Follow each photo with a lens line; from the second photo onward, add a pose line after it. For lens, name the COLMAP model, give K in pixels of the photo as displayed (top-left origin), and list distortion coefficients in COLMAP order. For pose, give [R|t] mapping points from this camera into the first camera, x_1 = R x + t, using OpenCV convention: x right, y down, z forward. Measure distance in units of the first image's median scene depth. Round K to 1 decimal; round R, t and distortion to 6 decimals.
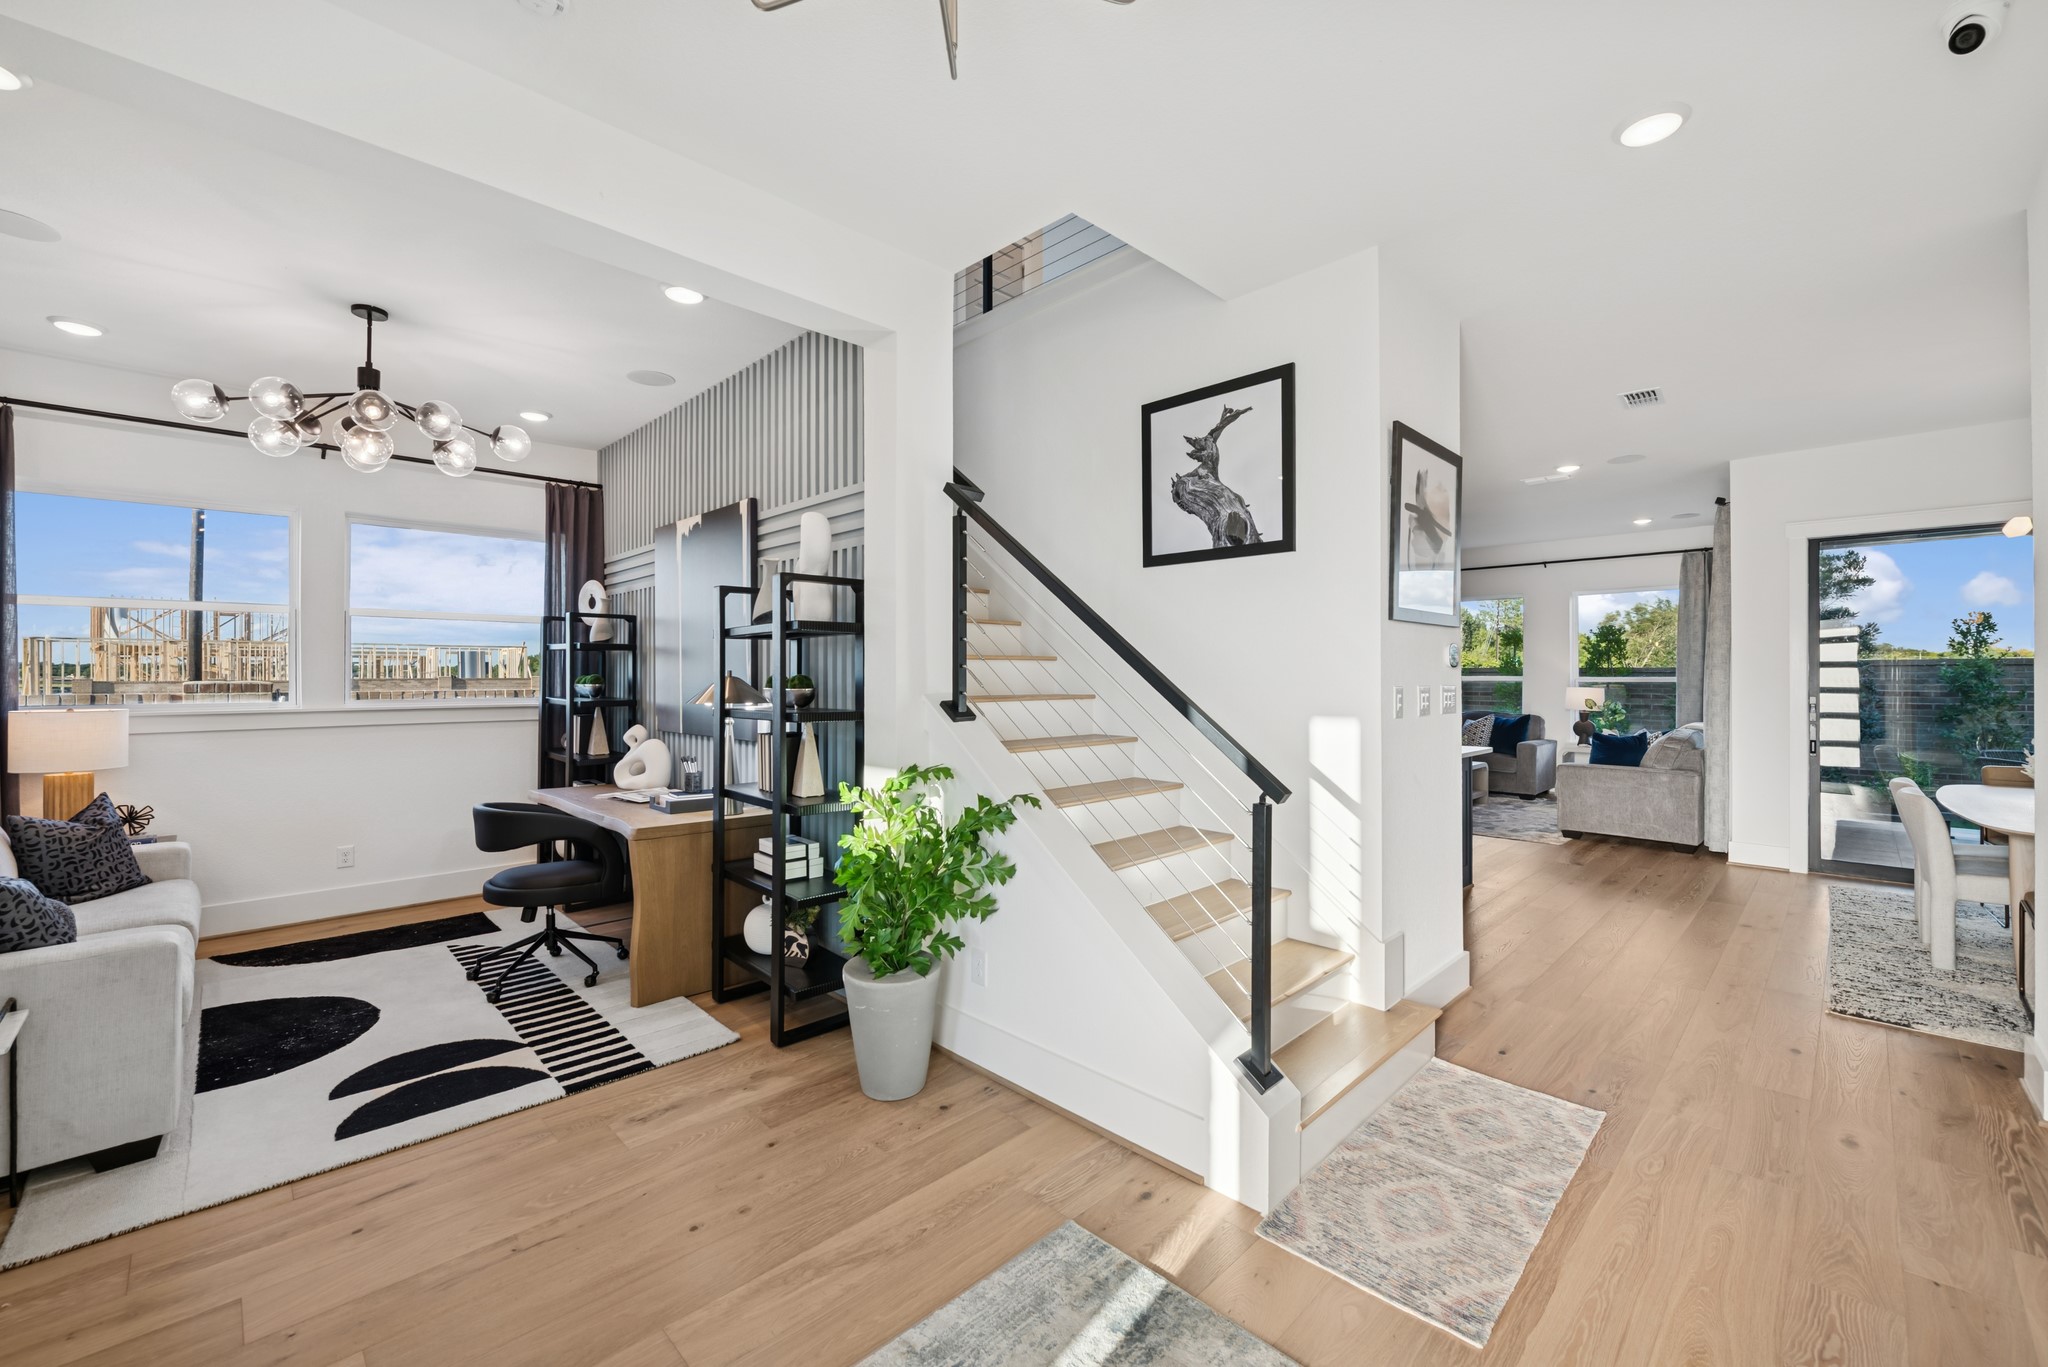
lens RADIAL K [[823.7, 0, 1021.4], [0, 823.7, 668.7], [0, 0, 1]] dist [-0.005925, -0.001001]
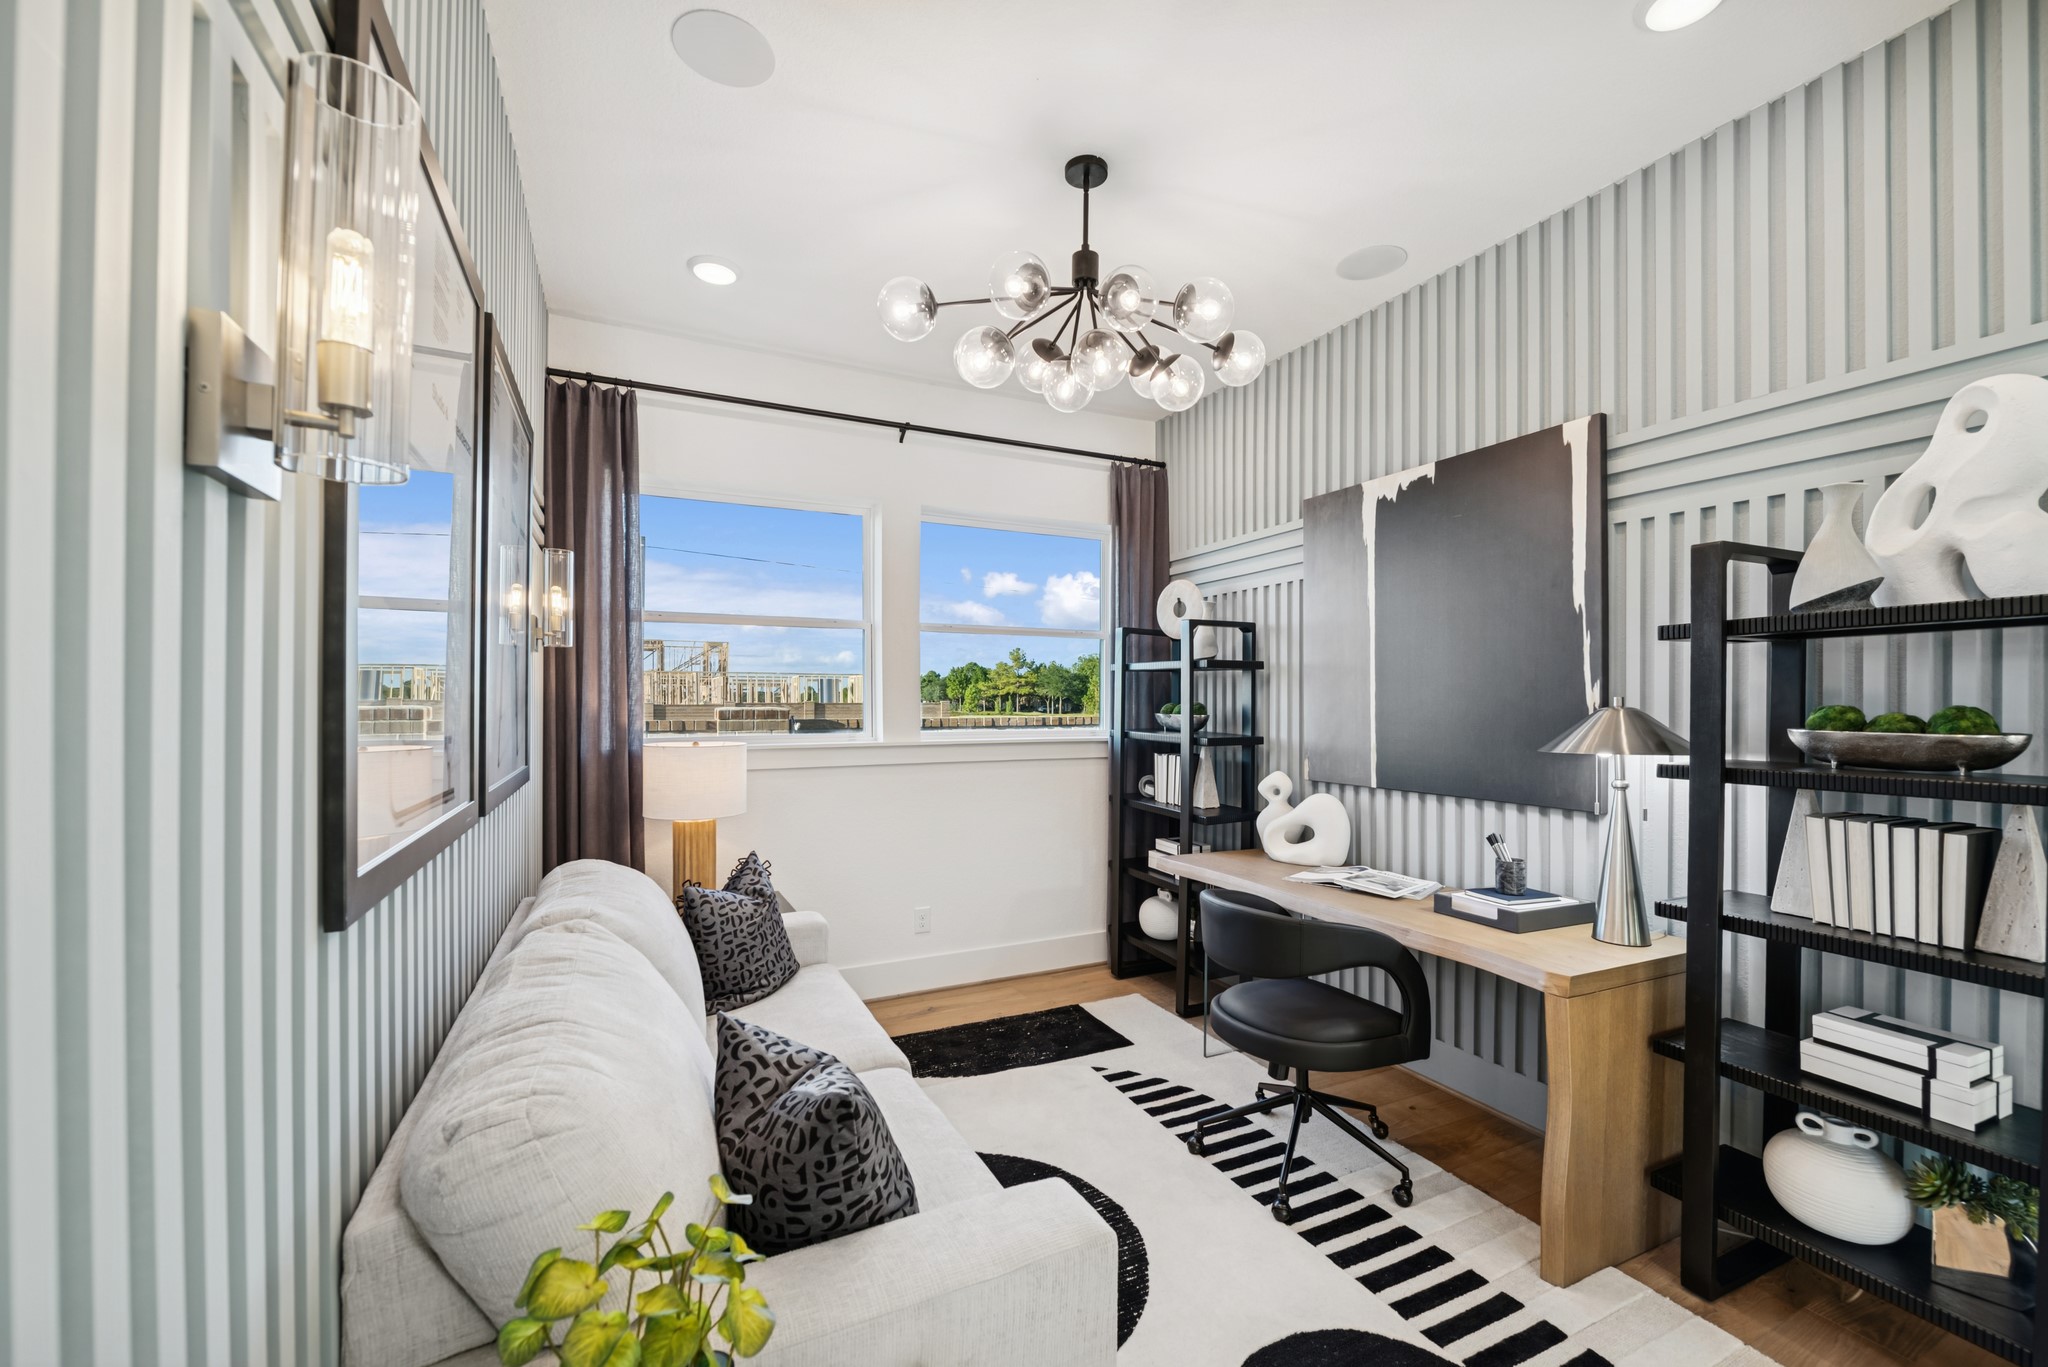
lens RADIAL K [[823.7, 0, 1027.0], [0, 823.7, 695.4], [0, 0, 1]] dist [-0.005925, -0.001001]
pose [[0.946173, -0.001409, -0.323657, -0.581471], [0.002539, 0.999992, 0.003071, -0.001913], [0.323650, -0.003728, 0.946170, 0.313376]]
